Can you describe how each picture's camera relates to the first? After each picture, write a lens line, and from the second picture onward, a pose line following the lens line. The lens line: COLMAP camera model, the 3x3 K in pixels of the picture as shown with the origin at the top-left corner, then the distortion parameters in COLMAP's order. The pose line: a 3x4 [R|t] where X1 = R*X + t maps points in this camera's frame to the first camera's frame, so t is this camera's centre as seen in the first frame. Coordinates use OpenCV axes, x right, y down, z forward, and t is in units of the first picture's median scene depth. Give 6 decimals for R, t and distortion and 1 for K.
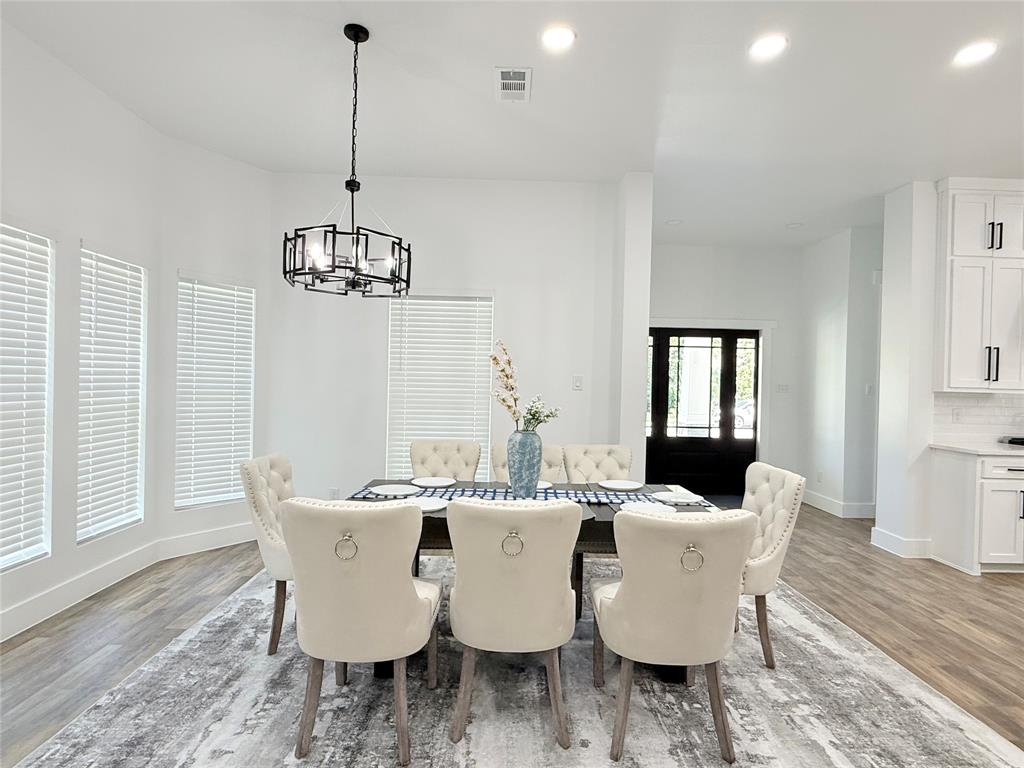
lens RADIAL K [[526.9, 0, 509.3], [0, 526.9, 387.0], [0, 0, 1]] dist [-0.002367, 0.000933]
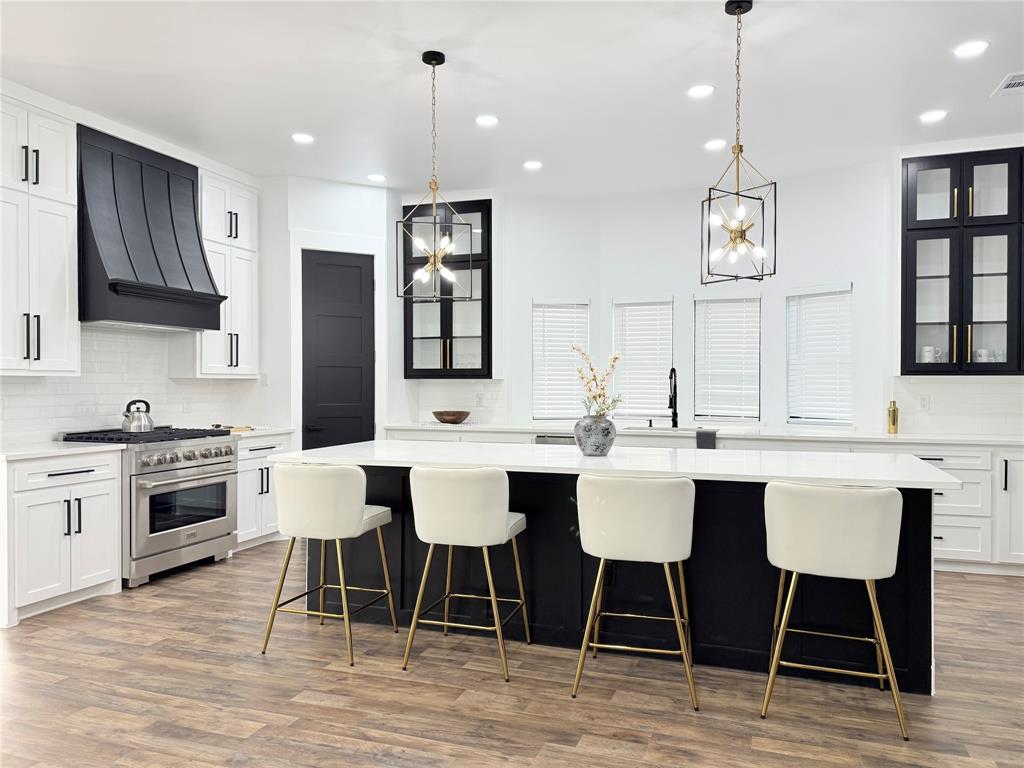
lens RADIAL K [[718.7, 0, 517.3], [0, 718.7, 388.2], [0, 0, 1]] dist [0.038607, -0.038083]
pose [[0.345117, -0.029966, 0.938081, 0.179918], [0.016814, 0.999527, 0.025743, 0.013364], [-0.938409, 0.006888, 0.345457, -0.001609]]
